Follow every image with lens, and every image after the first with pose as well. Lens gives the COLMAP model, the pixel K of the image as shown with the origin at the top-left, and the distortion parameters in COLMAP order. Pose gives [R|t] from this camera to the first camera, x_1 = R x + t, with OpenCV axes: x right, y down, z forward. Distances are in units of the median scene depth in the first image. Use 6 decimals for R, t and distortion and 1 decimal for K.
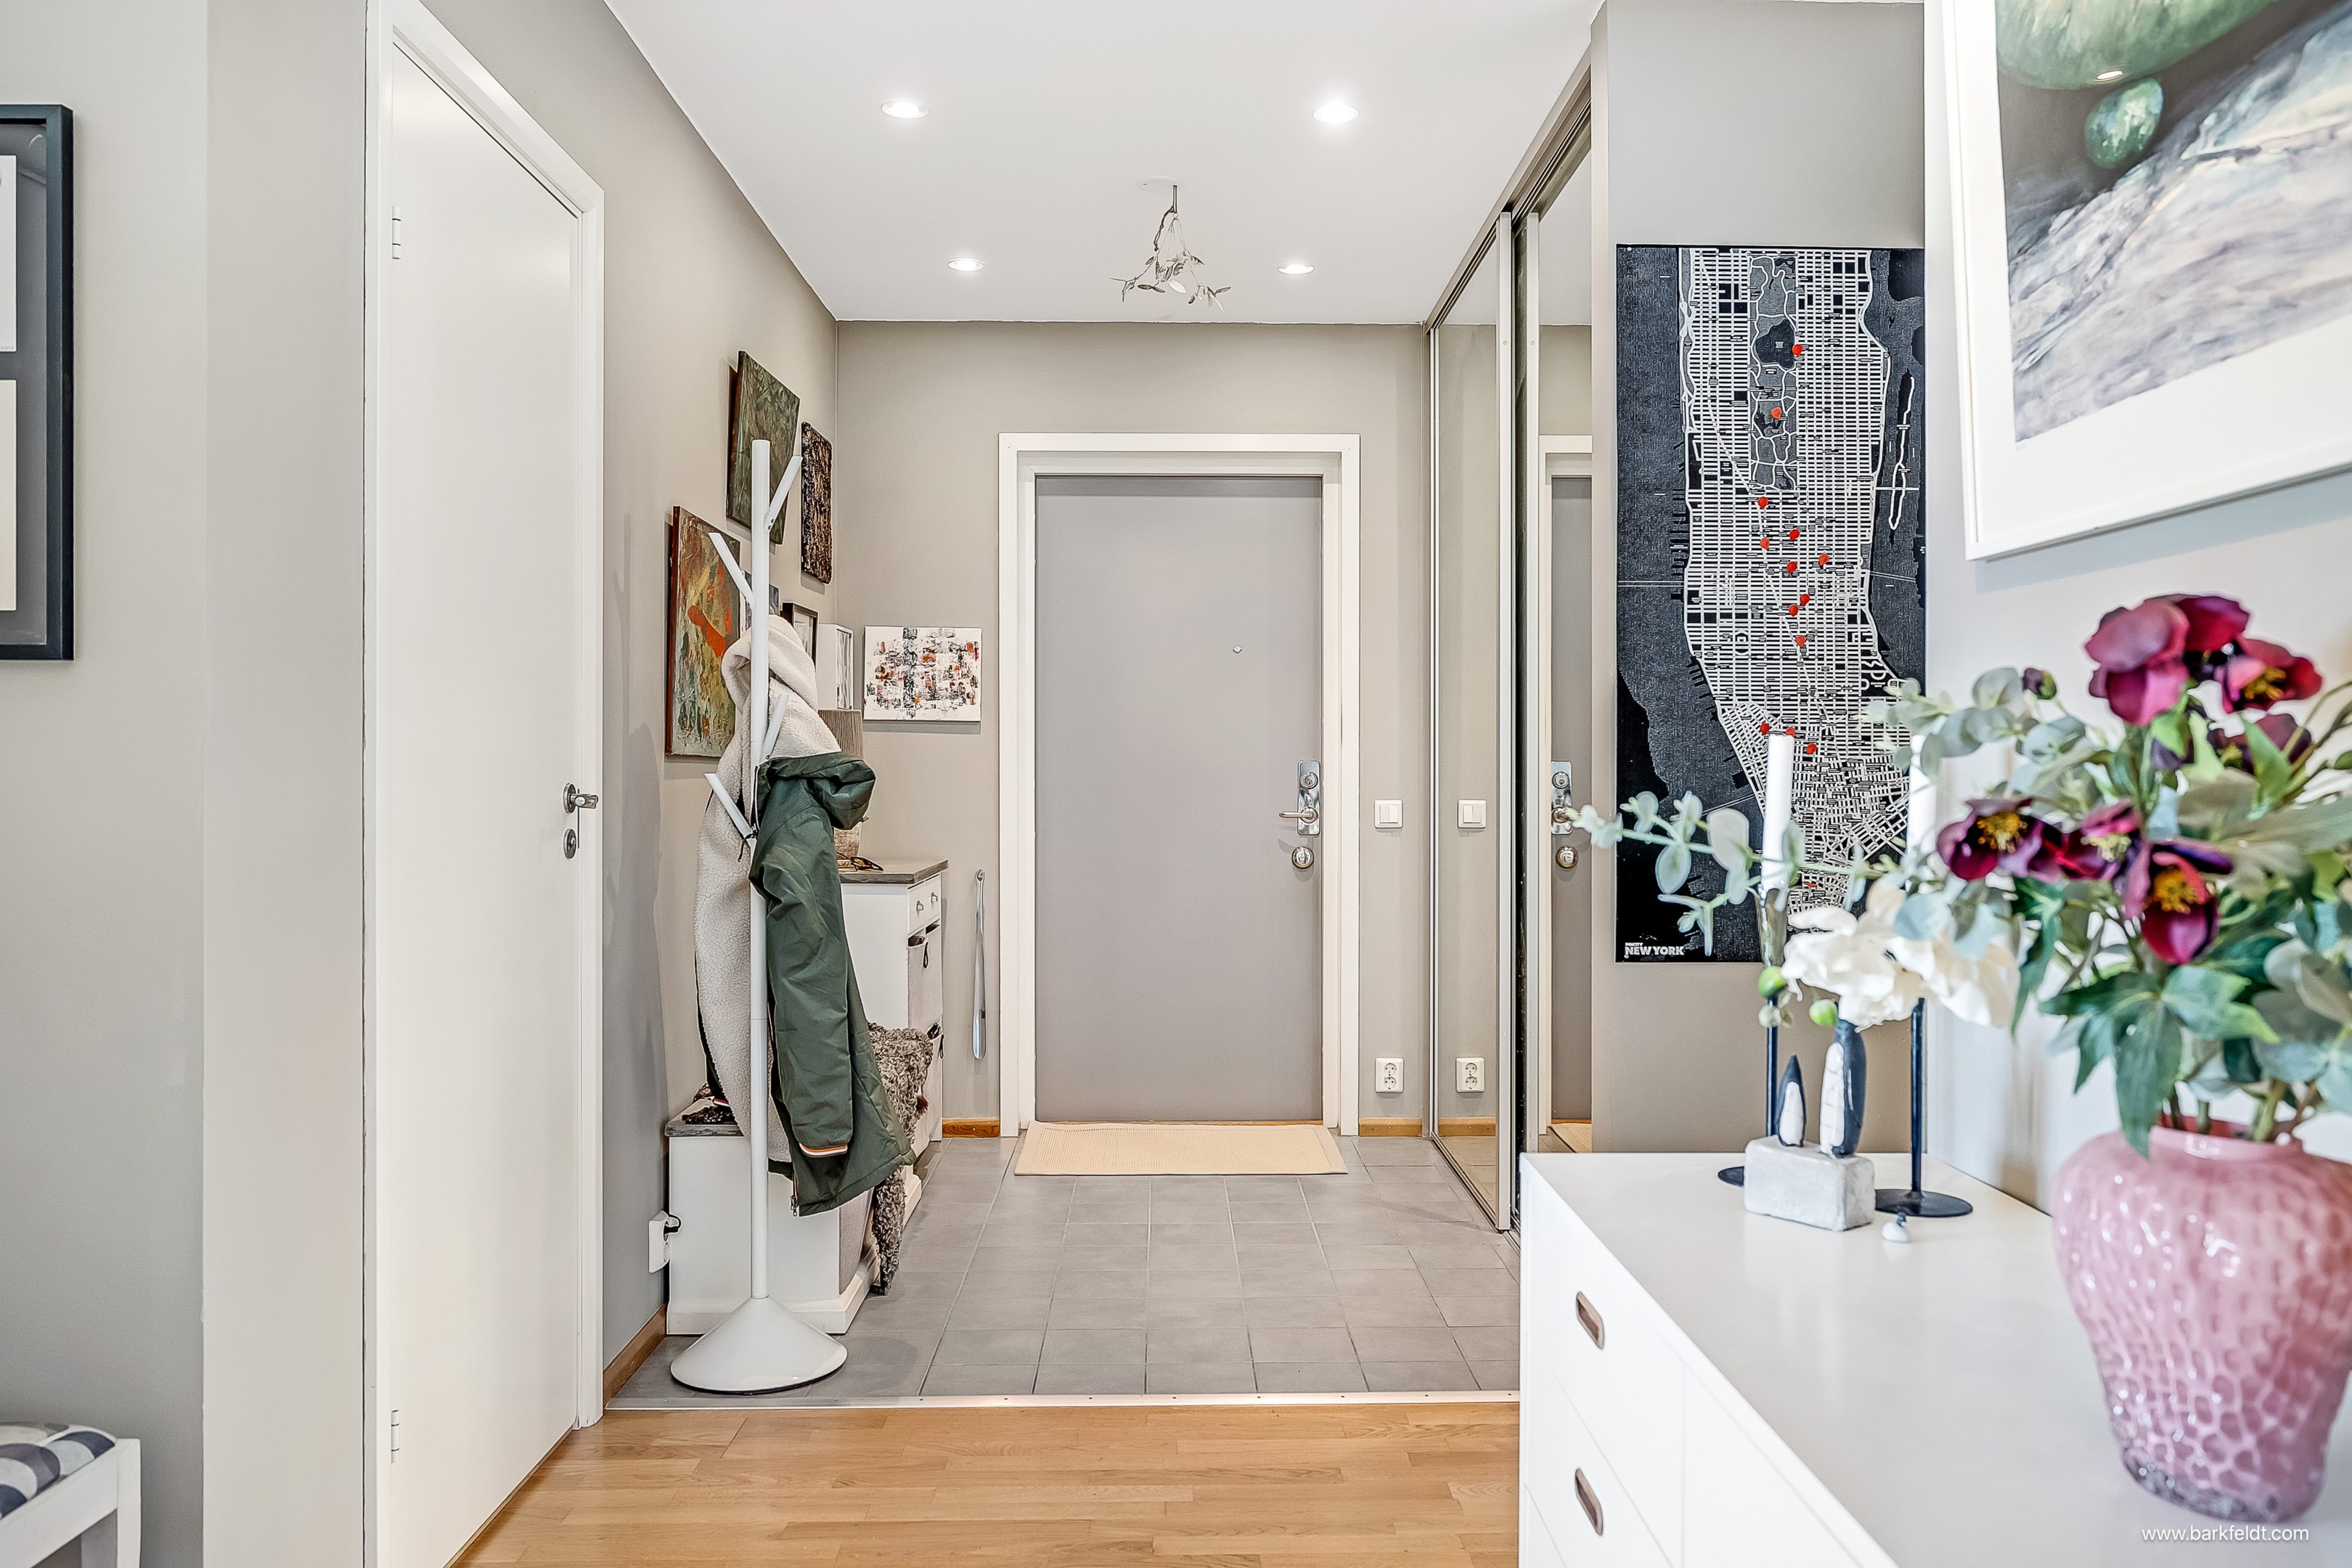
lens RADIAL K [[1749.2, 0, 1177.3], [0, 1749.2, 785.7], [0, 0, 1]] dist [-0.009146, -0.000606]
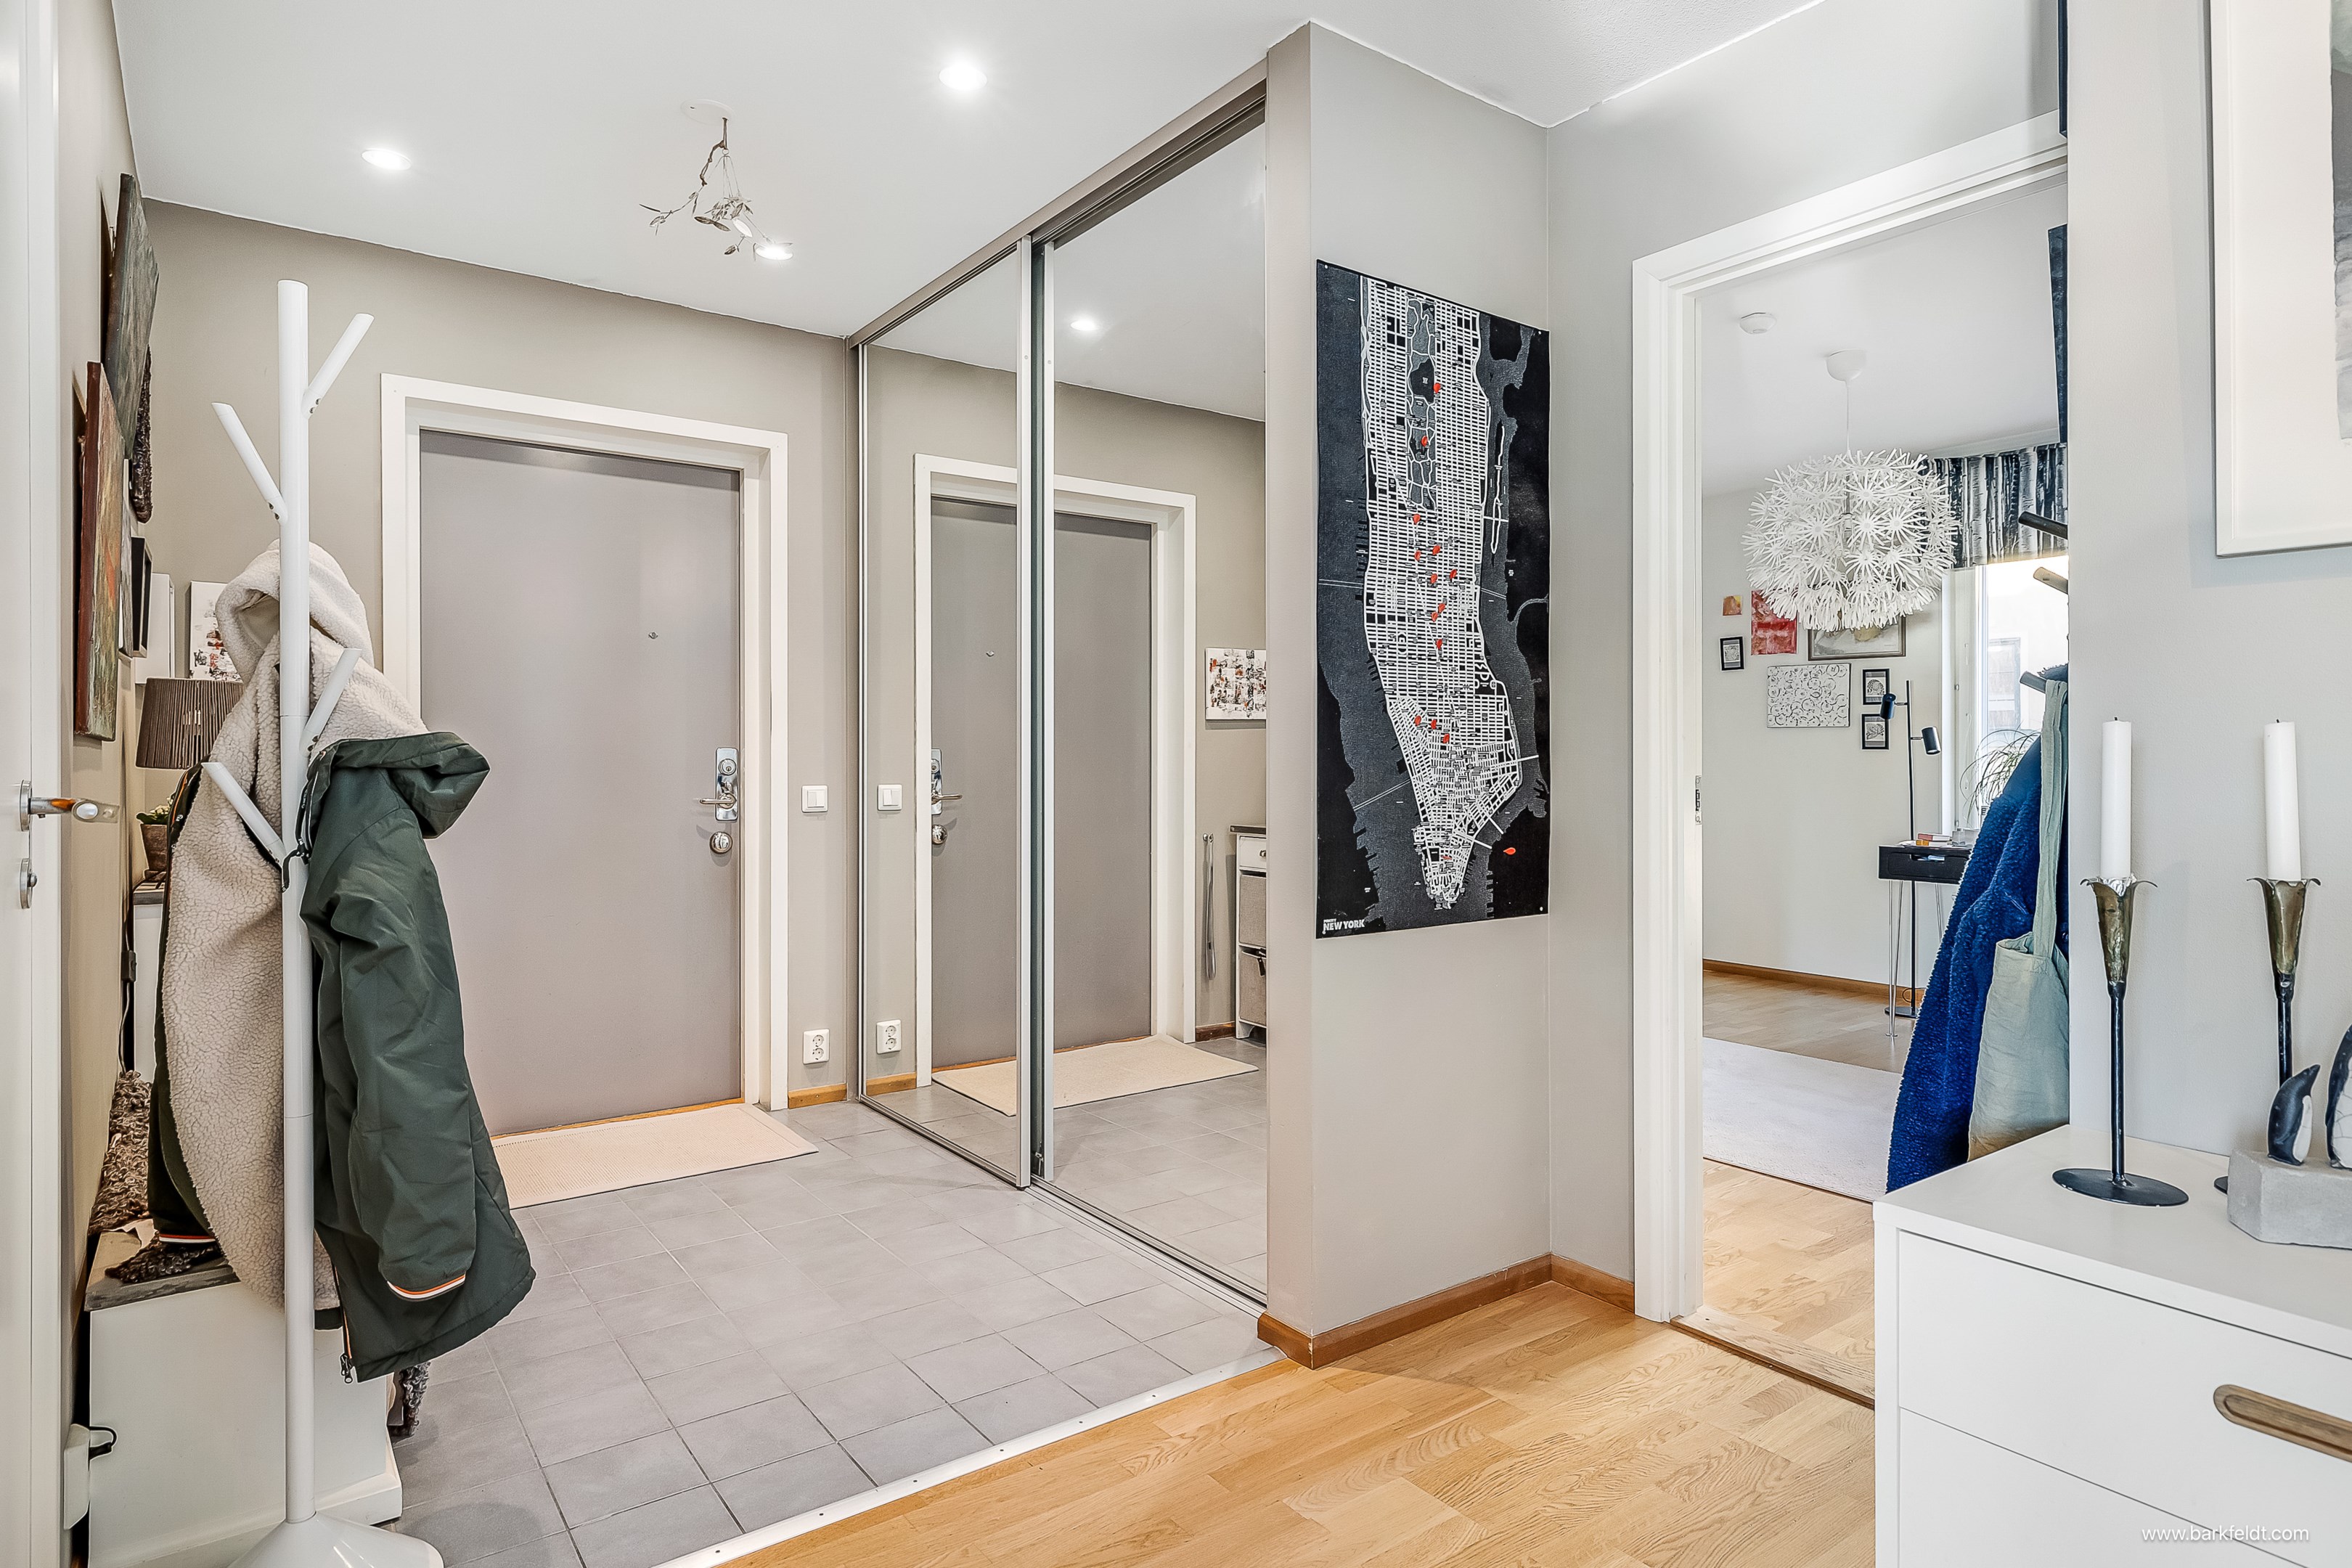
lens RADIAL K [[1309.4, 0, 1173.3], [0, 1309.4, 767.4], [0, 0, 1]] dist [0.007738, 0.000247]
pose [[0.816296, -0.004381, 0.577617, -0.265726], [0.004783, 0.999988, 0.000825, -0.003767], [-0.577614, 0.002089, 0.816307, 0.384844]]
